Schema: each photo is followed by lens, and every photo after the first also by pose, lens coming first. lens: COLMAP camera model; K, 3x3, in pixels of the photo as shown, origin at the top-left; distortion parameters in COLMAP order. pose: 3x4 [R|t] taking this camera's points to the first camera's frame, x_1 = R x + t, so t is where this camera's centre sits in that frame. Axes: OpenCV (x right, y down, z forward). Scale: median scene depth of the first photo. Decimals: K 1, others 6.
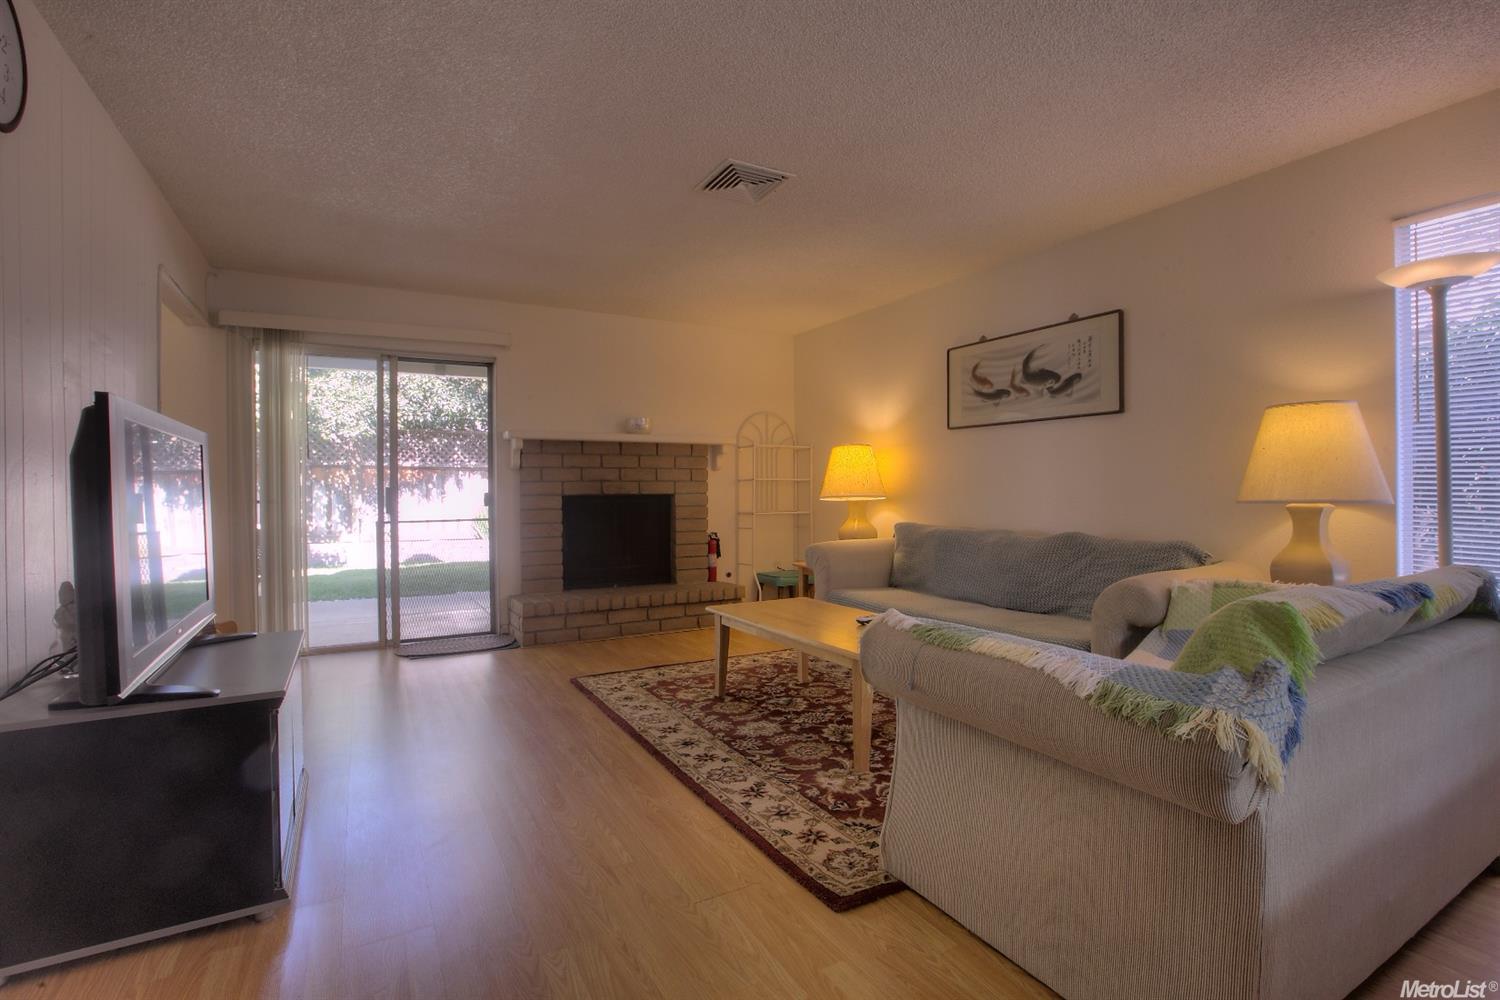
lens RADIAL K [[692.2, 0, 743.0], [0, 692.2, 497.7], [0, 0, 1]] dist [-0.029509, 0.000395]
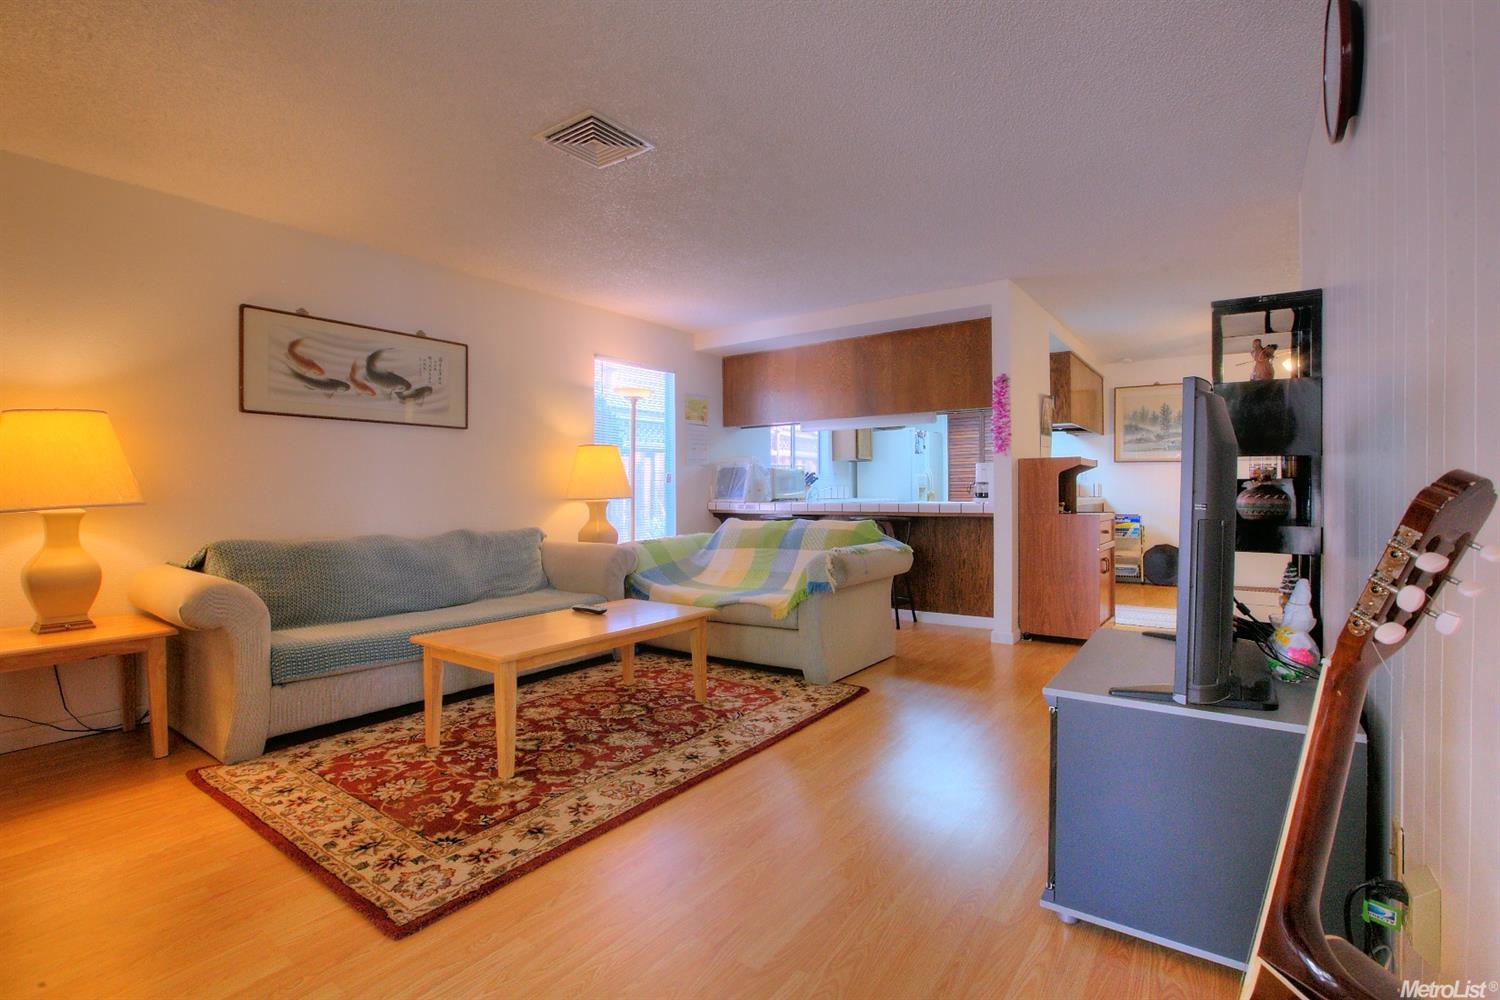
lens RADIAL K [[692.2, 0, 754.1], [0, 692.2, 495.3], [0, 0, 1]] dist [-0.029509, 0.000395]
pose [[-0.418699, -0.001735, 0.908124, -0.821684], [0.014903, 0.999850, 0.008782, -0.009382], [-0.908003, 0.017211, -0.418610, 1.103541]]
